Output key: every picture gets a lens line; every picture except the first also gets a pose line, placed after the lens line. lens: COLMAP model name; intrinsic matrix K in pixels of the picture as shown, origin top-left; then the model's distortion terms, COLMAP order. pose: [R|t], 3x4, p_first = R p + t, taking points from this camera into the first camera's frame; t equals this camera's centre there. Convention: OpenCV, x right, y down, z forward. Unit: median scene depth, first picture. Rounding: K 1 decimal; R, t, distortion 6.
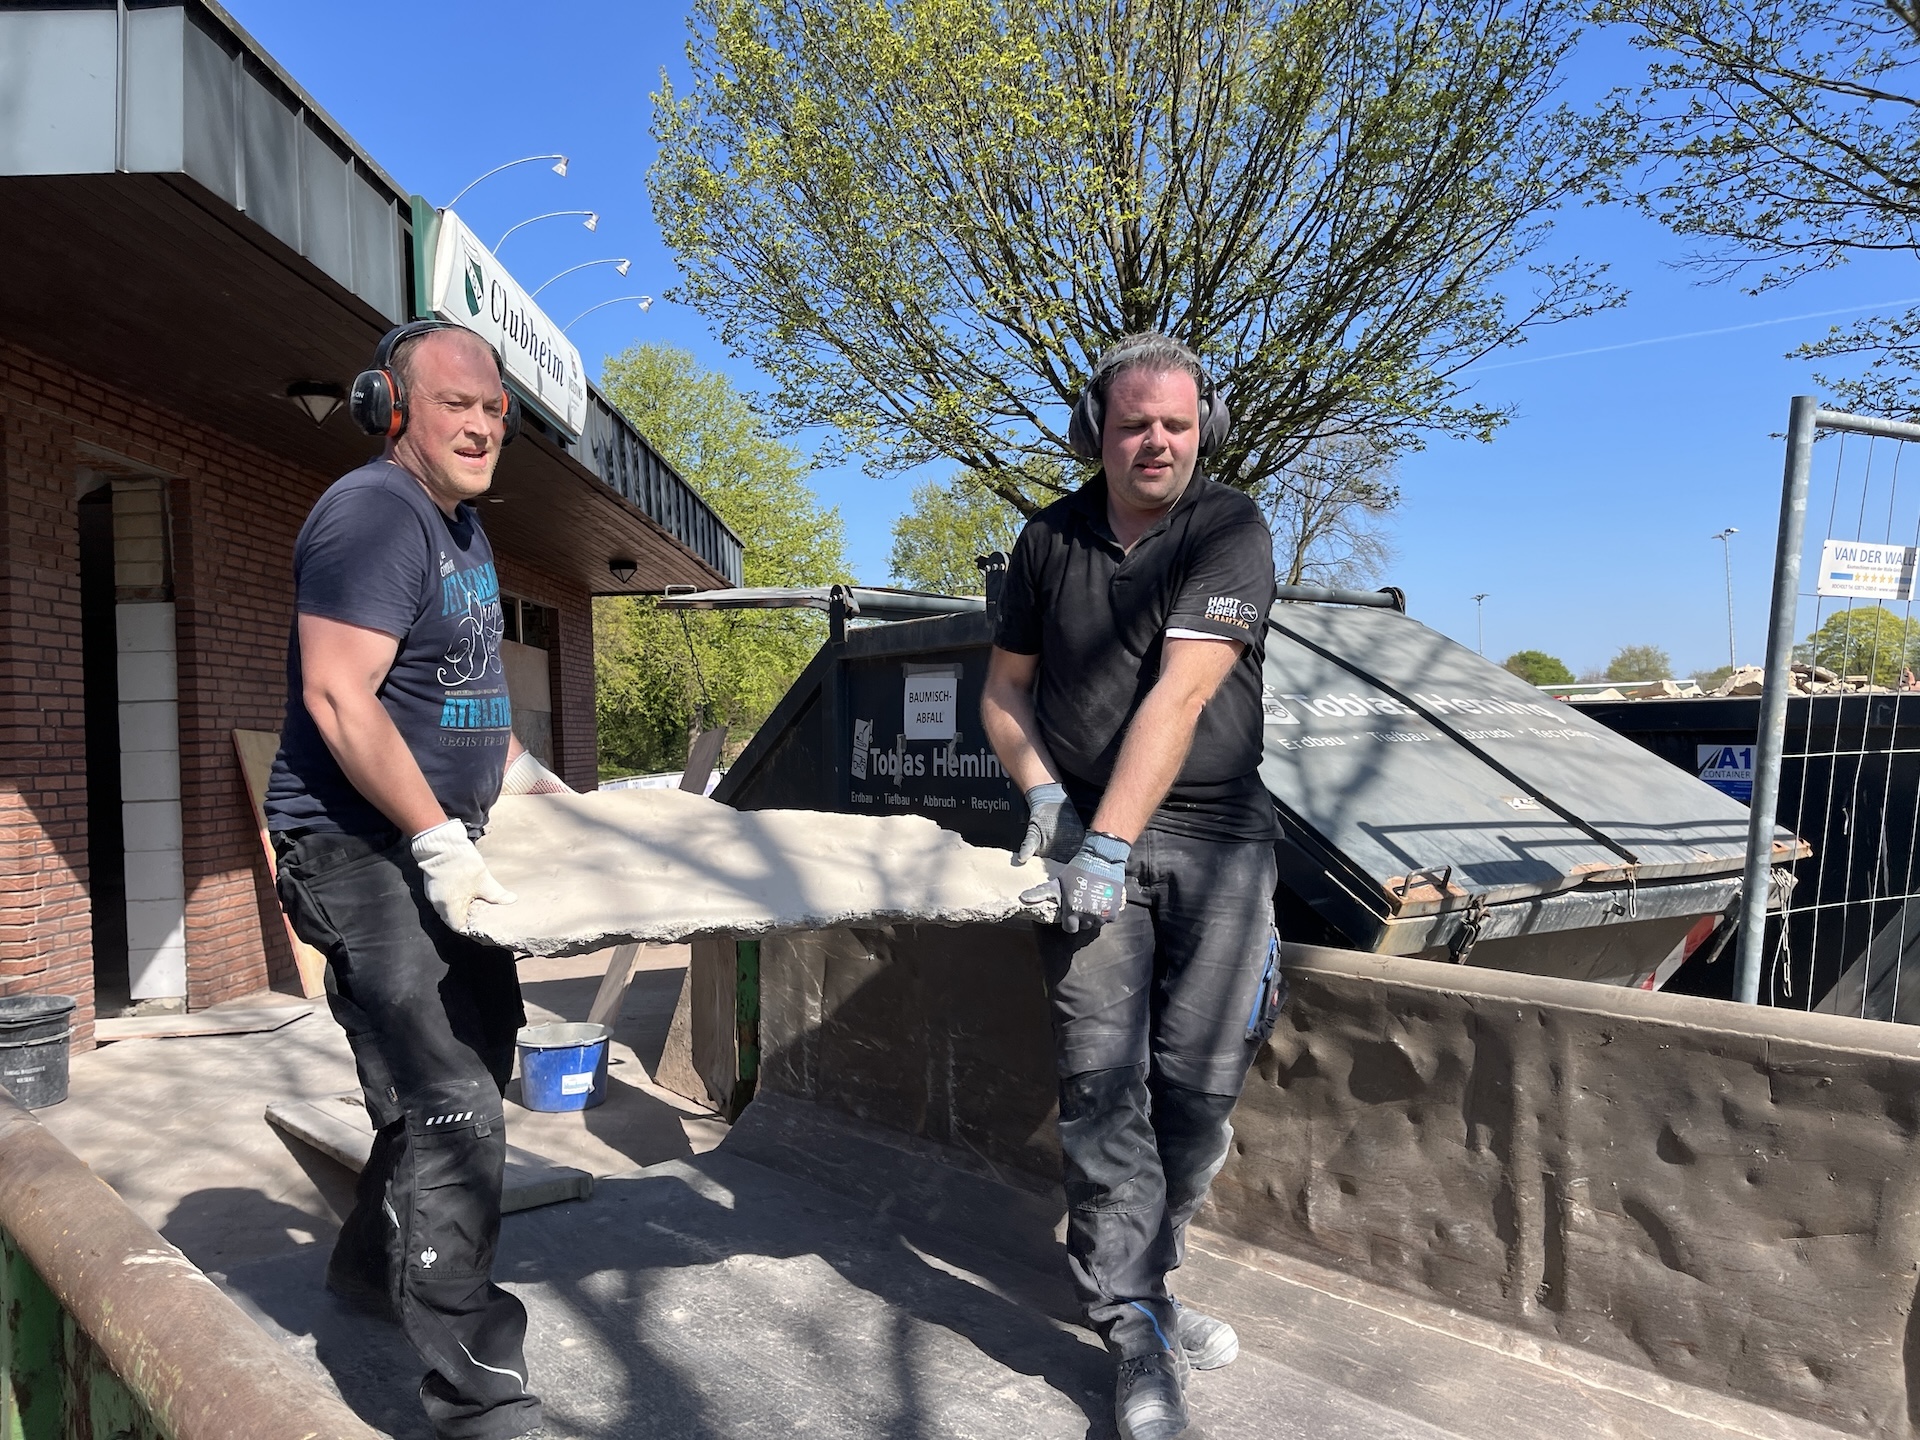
lens RADIAL K [[1452.0, 0, 965.1], [0, 1452.0, 722.2], [0, 0, 1]] dist [0.068532, -0.091327]
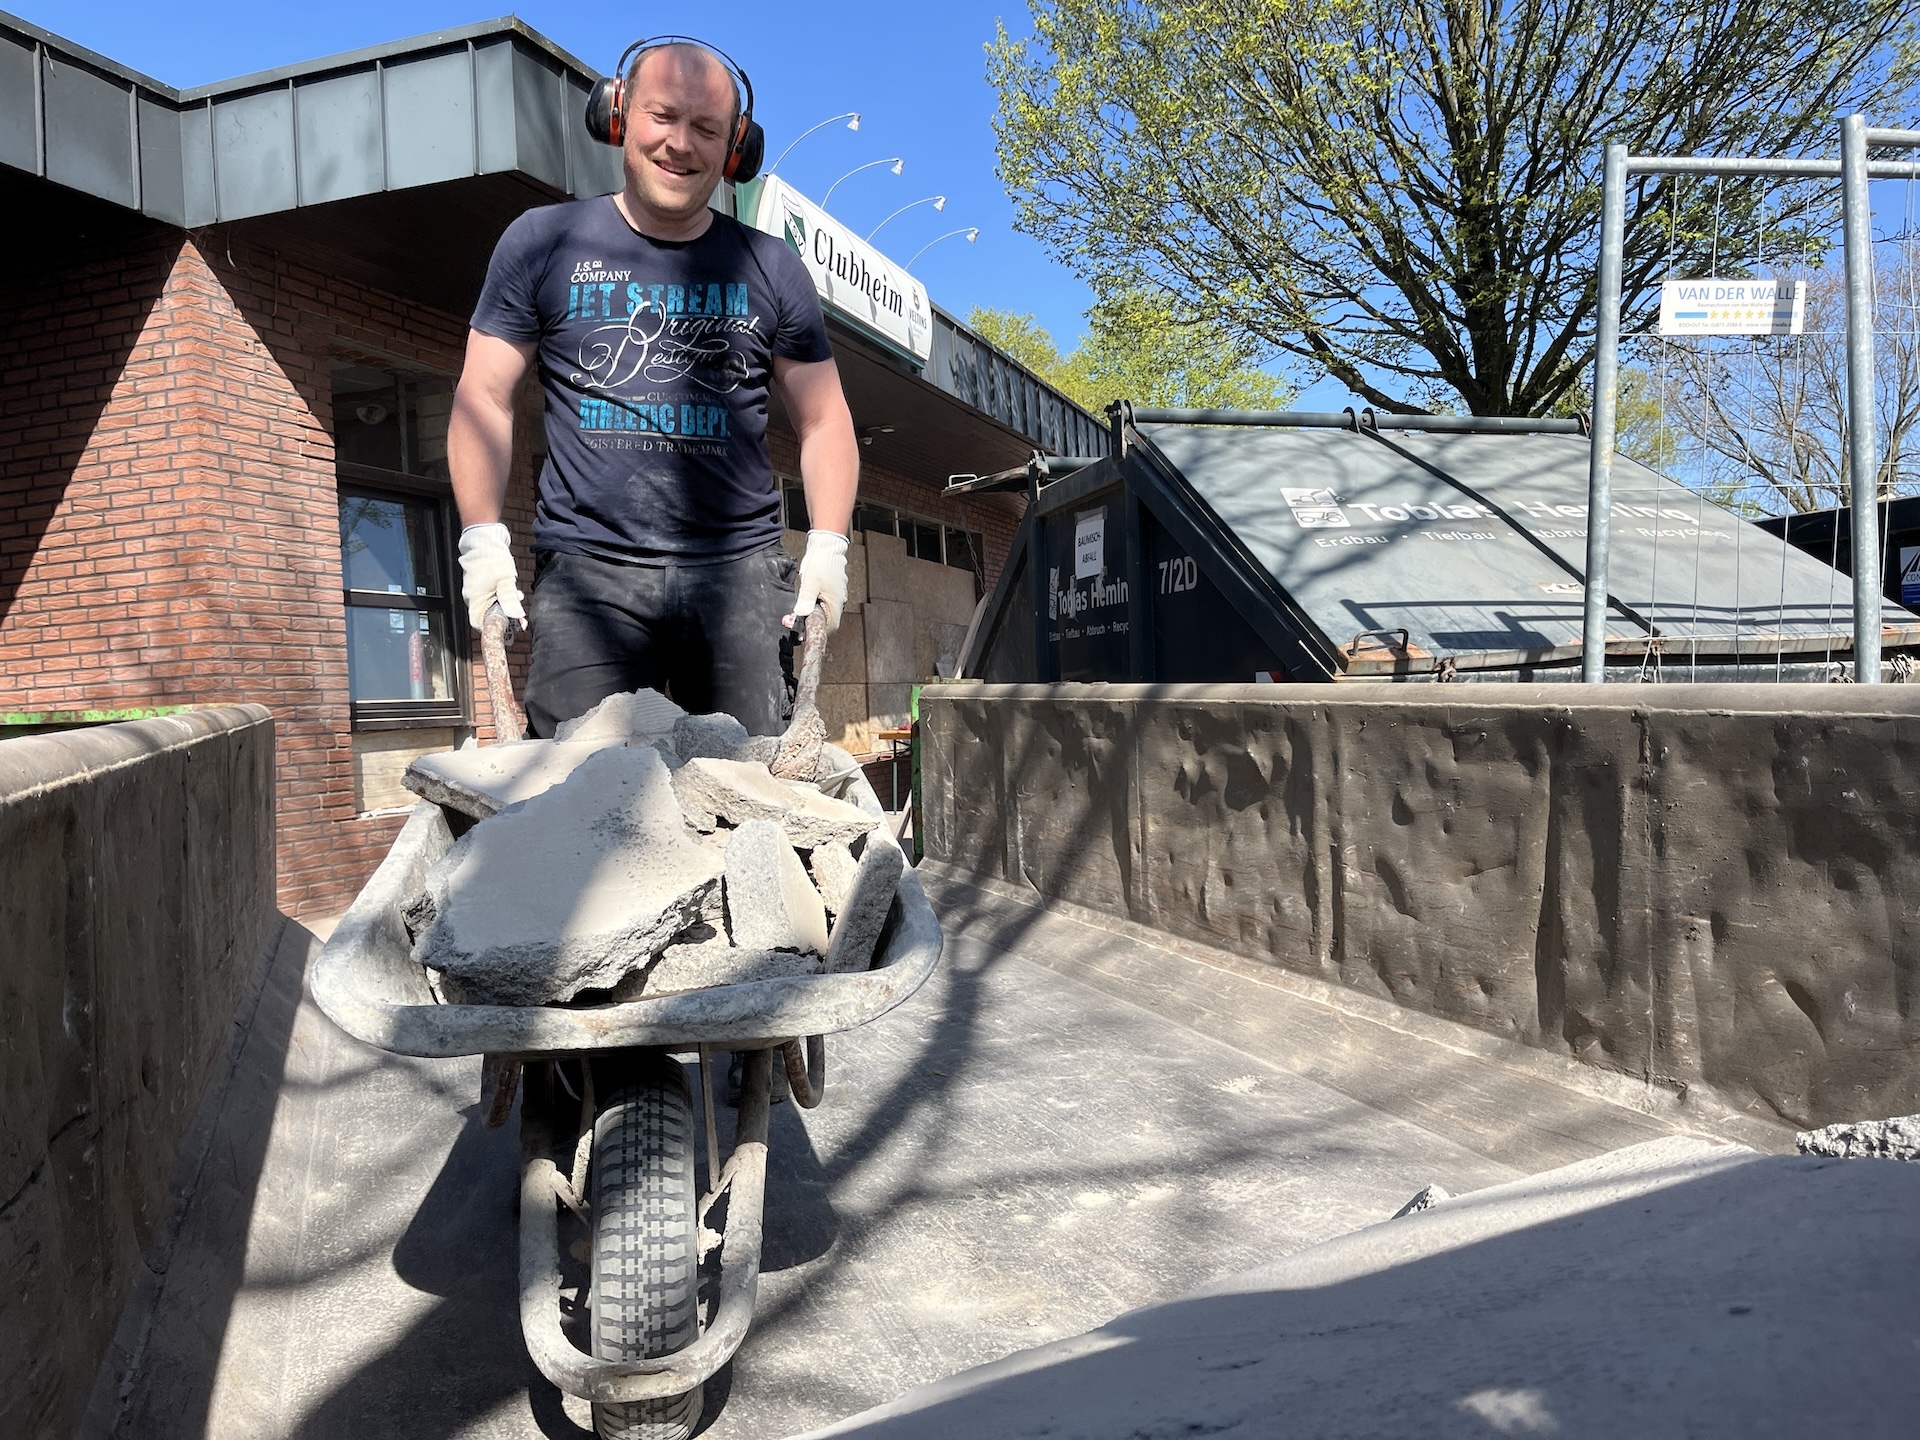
lens RADIAL K [[1452.0, 0, 950.1], [0, 1452.0, 708.3], [0, 0, 1]] dist [0.068532, -0.091327]
pose [[0.932915, -0.012705, -0.359873, 0.179516], [0.022683, 0.999466, 0.023517, 0.054648], [0.359382, -0.030102, 0.932705, -0.067778]]
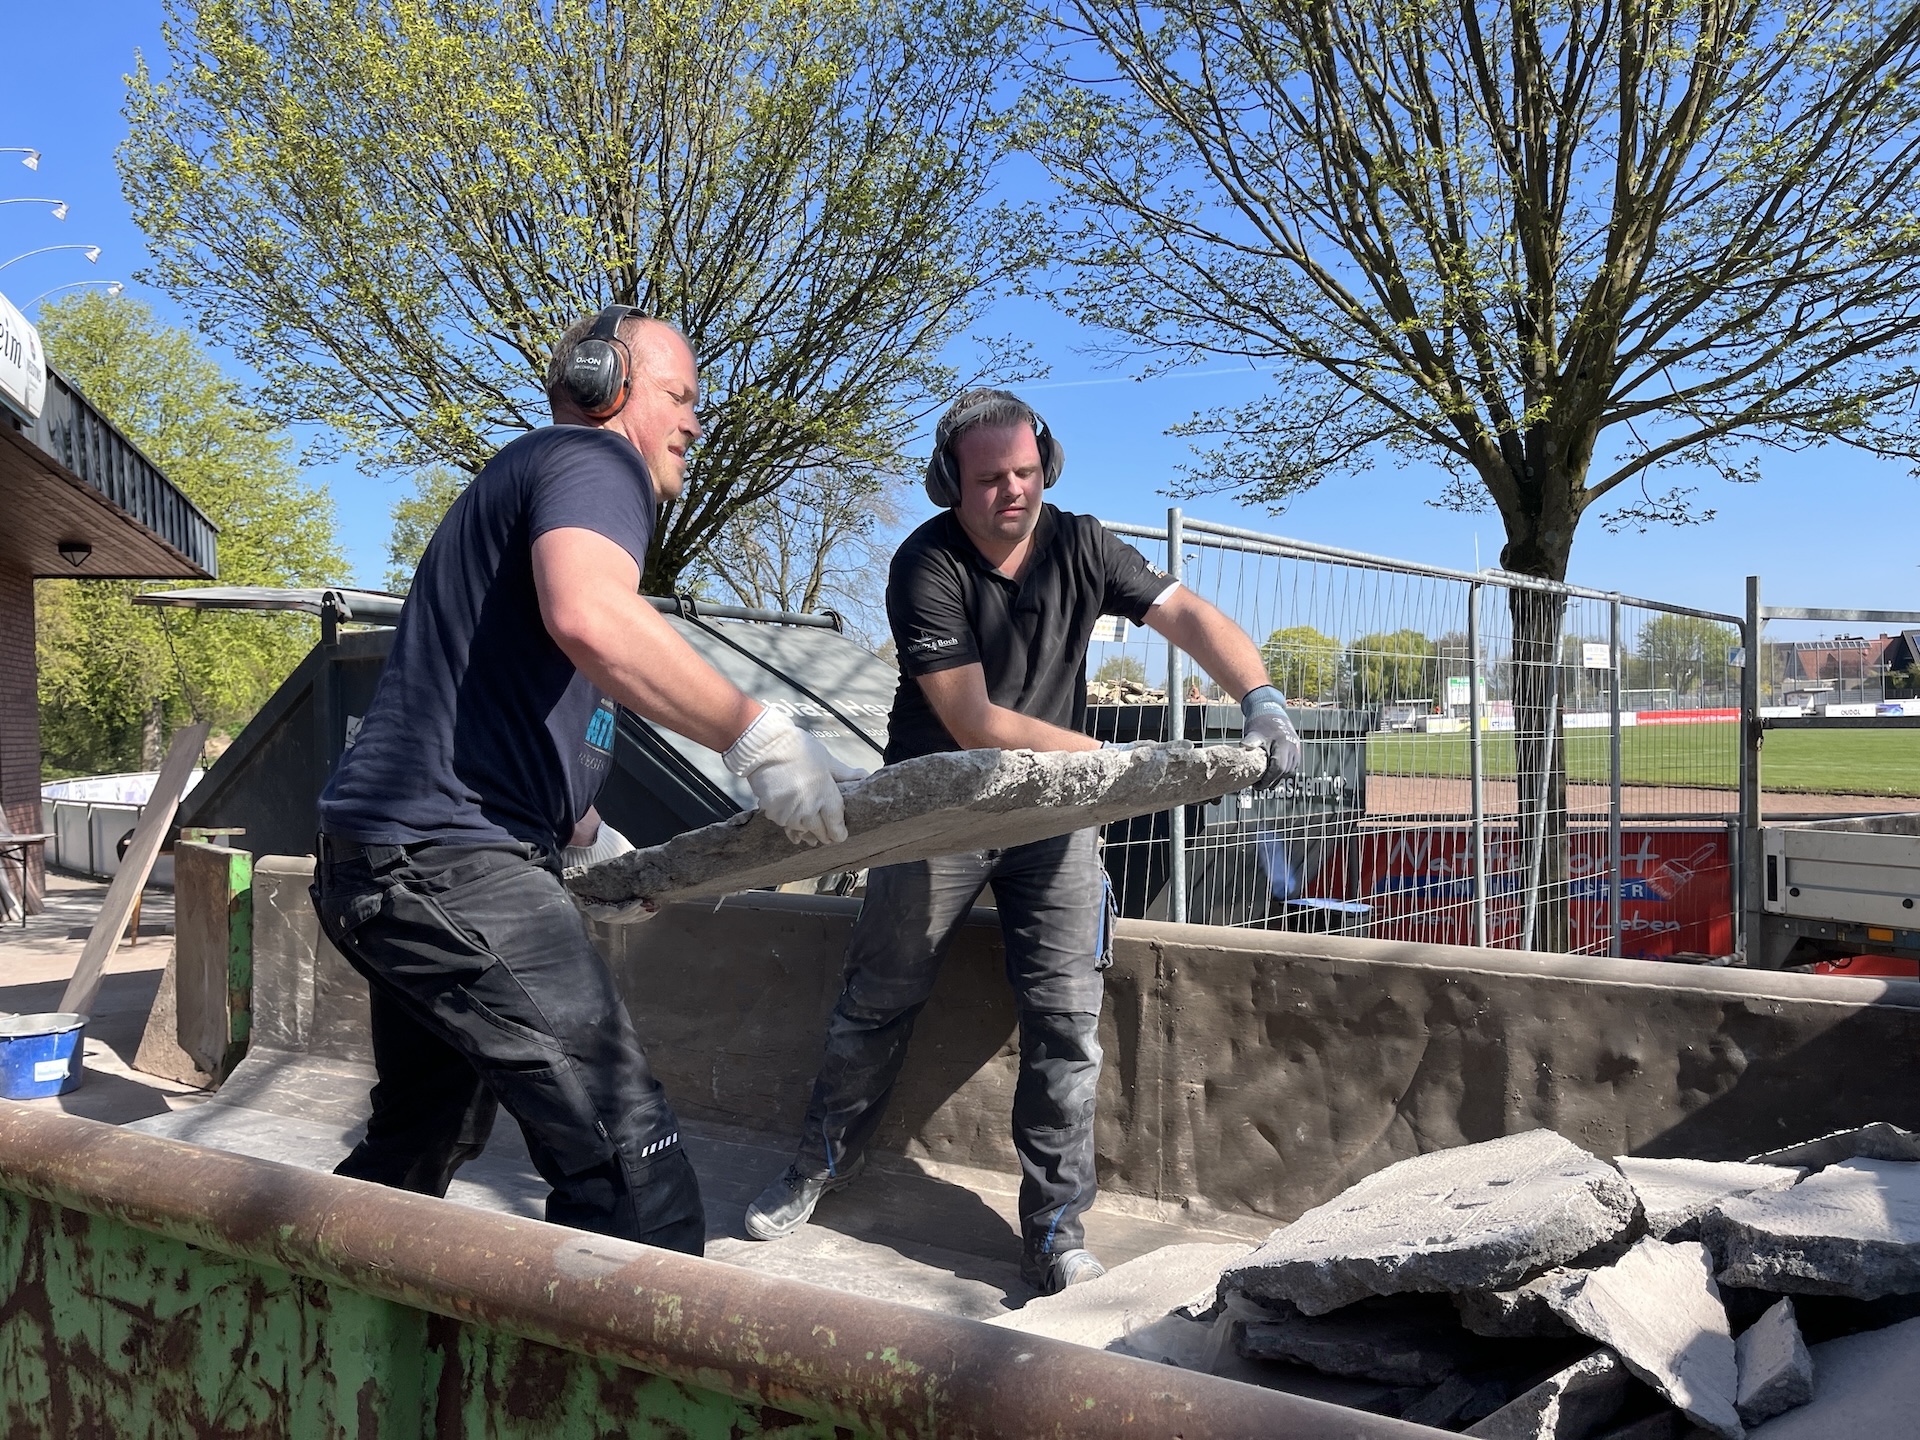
lens RADIAL K [[1452.0, 0, 969.7], [0, 1452.0, 742.6], [0, 0, 1]] dist [0.068532, -0.091327]
pose [[0.947474, 0.002731, 0.319821, 0.010455], [-0.007187, 0.999893, 0.012753, 0.000237], [-0.319752, -0.014381, 0.947392, -0.130795]]
